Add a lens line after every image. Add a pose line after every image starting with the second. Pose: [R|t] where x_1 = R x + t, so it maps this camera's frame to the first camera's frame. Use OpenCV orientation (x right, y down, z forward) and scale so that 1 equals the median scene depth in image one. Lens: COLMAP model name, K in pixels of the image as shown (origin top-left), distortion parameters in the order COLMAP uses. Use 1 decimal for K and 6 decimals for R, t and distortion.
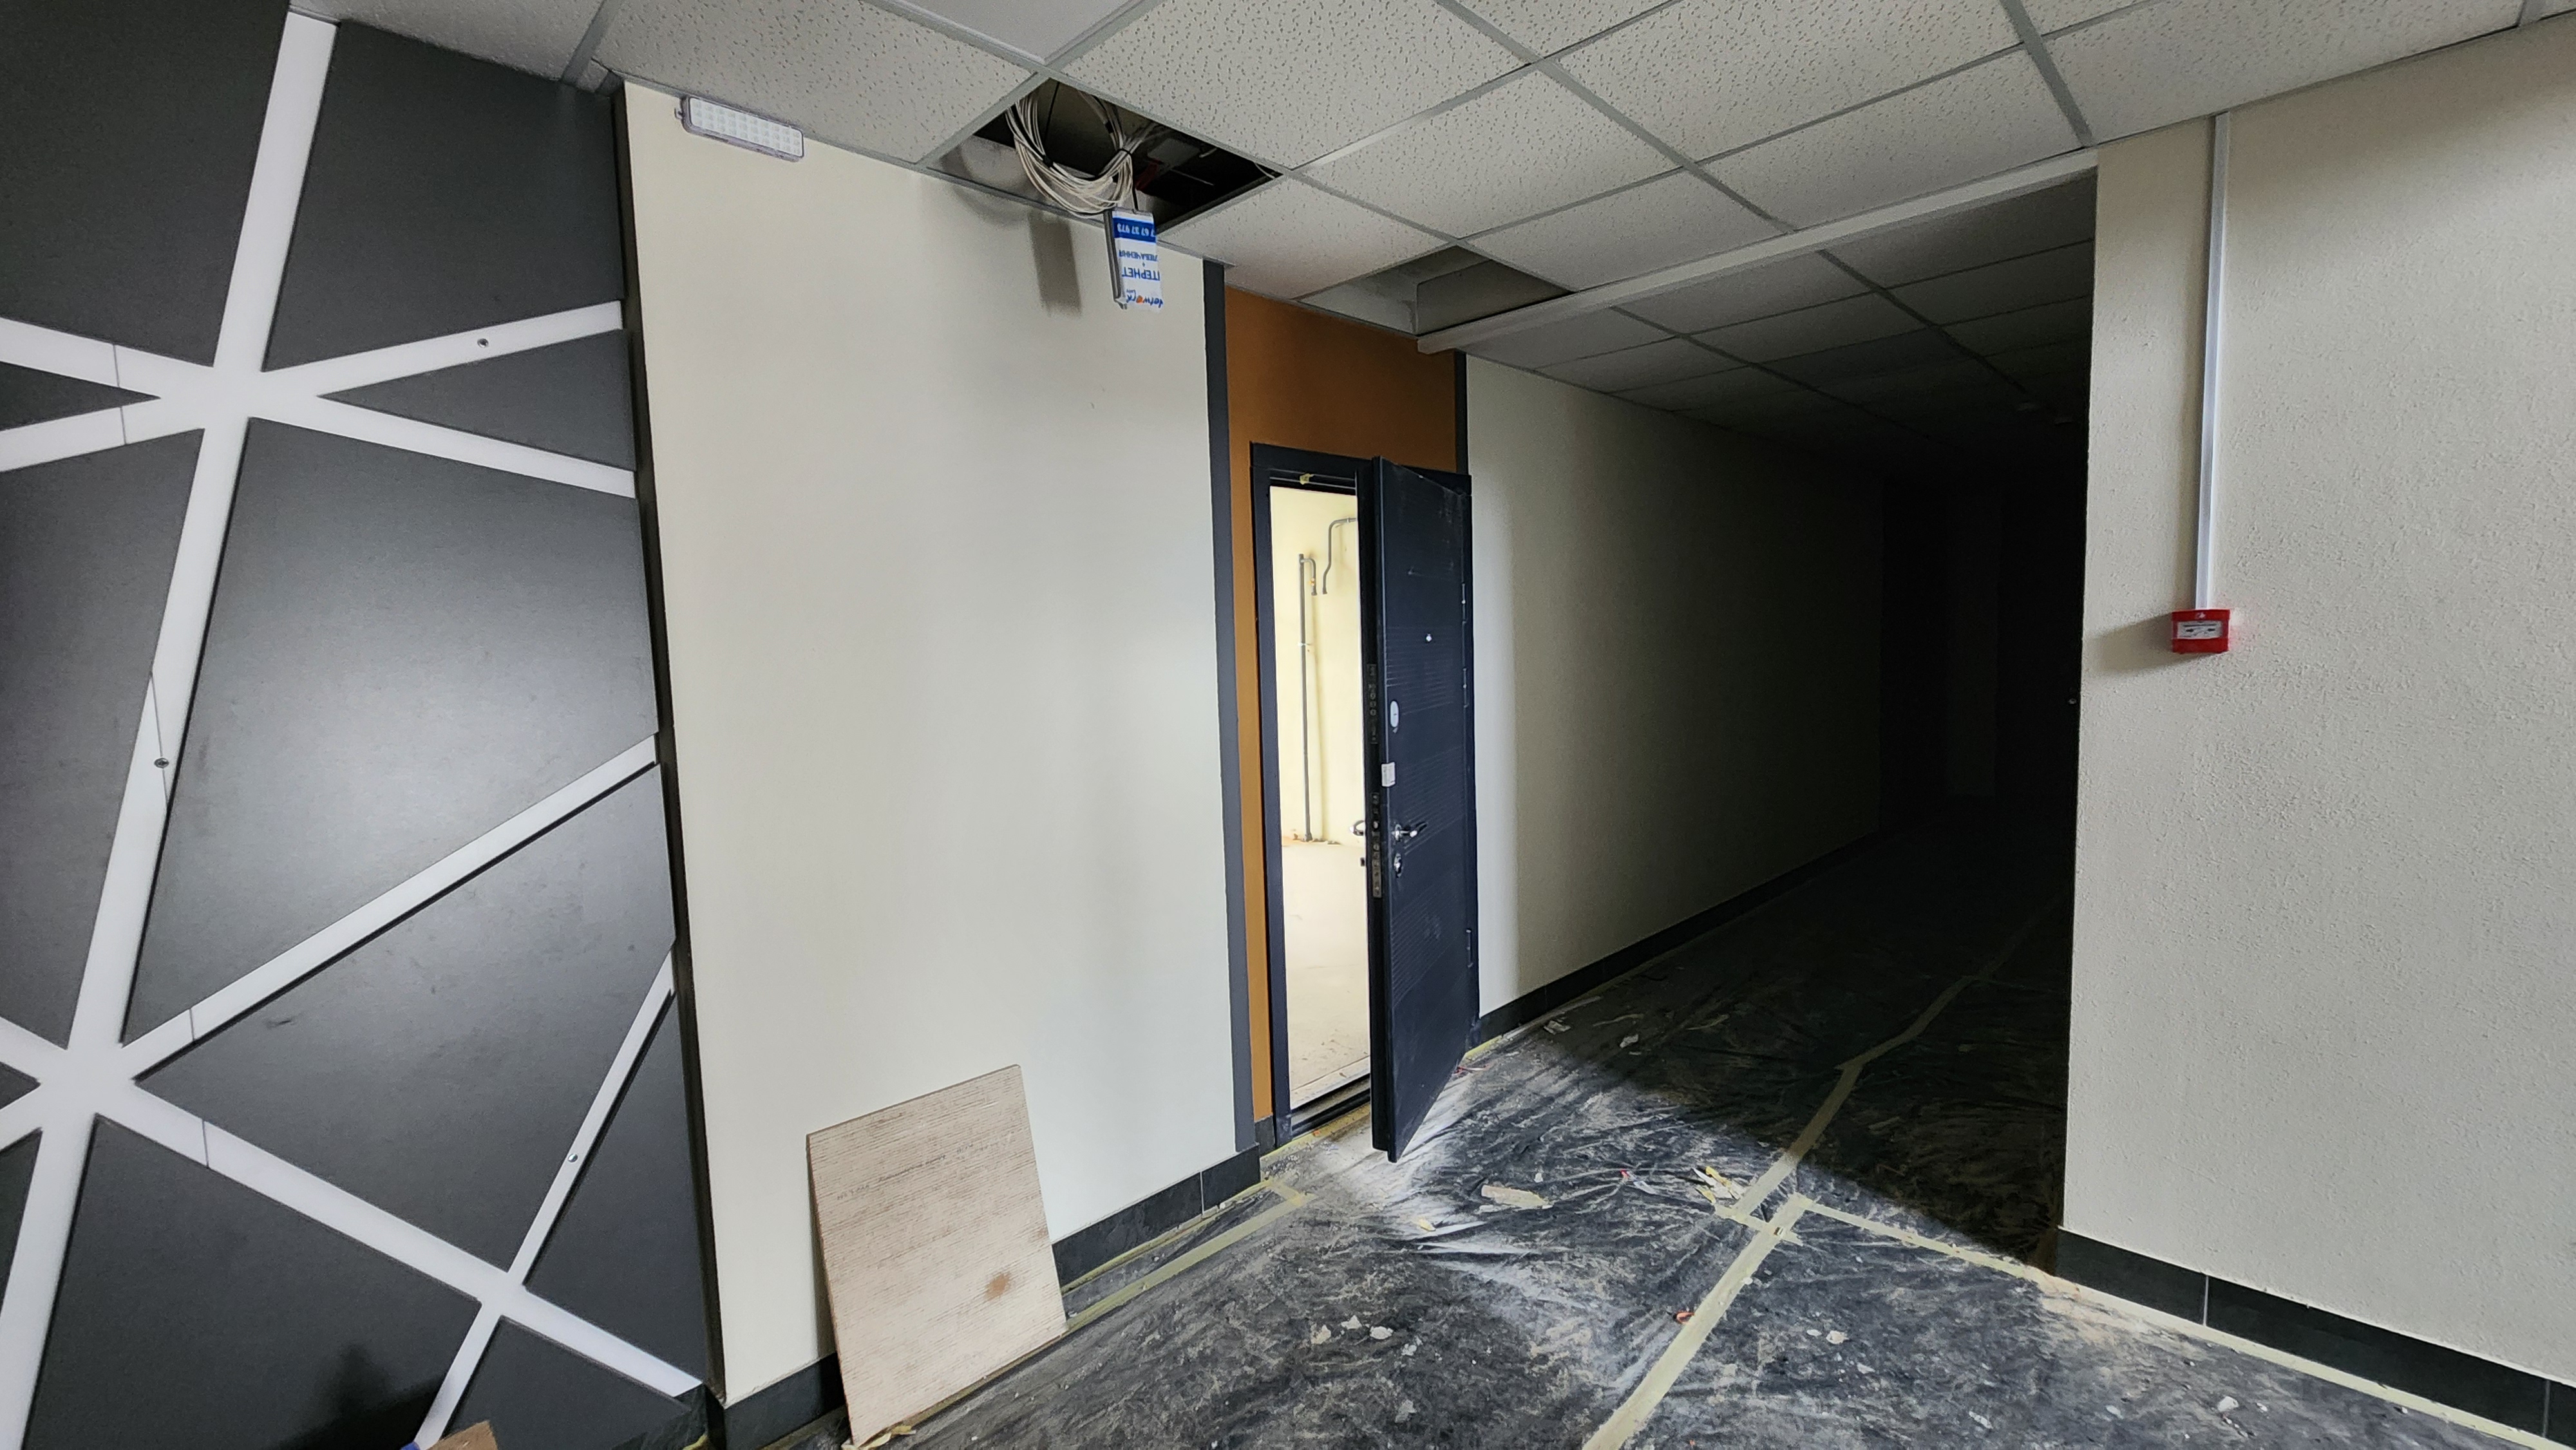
lens RADIAL K [[1051.4, 0, 1283.0], [0, 1051.4, 731.4], [0, 0, 1]] dist [0.001097, 0.000225]
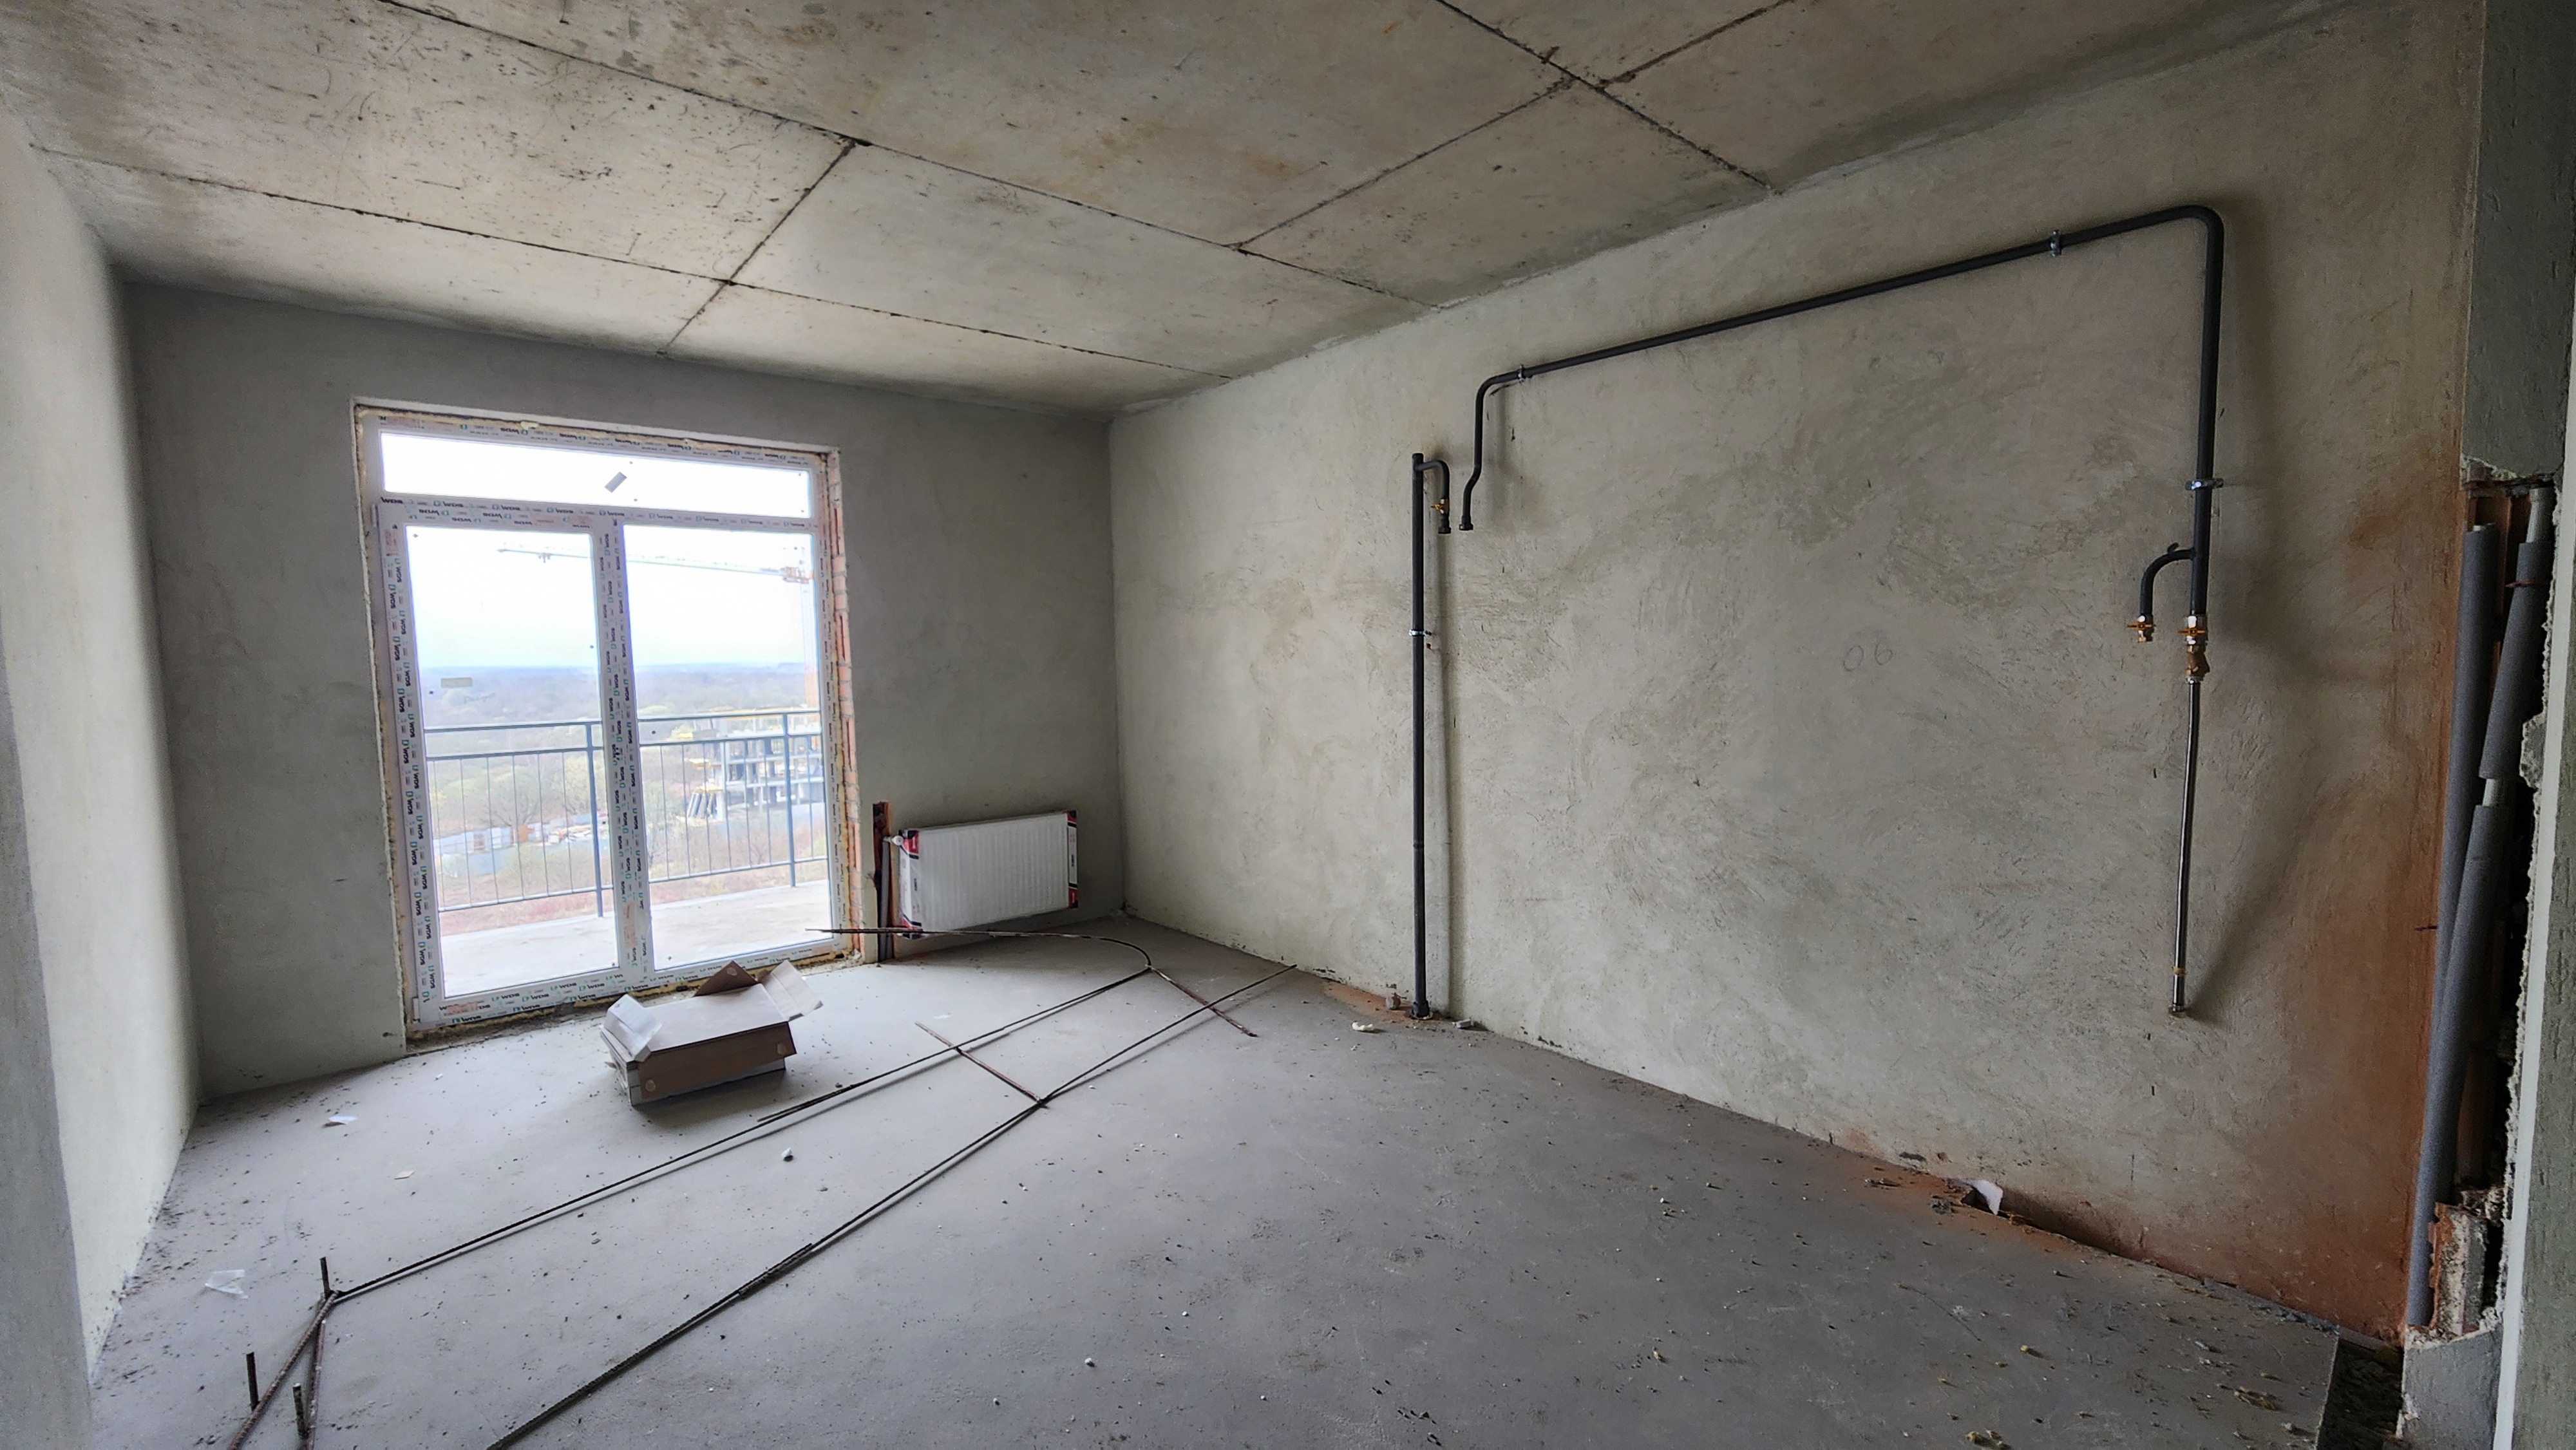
lens RADIAL K [[1051.4, 0, 1278.7], [0, 1051.4, 730.4], [0, 0, 1]] dist [0.001097, 0.000225]
pose [[0.995566, 0.020965, -0.091705, -0.001085], [-0.021056, 0.999778, -0.000027, -0.033655], [0.091684, 0.001958, 0.995786, 0.488377]]
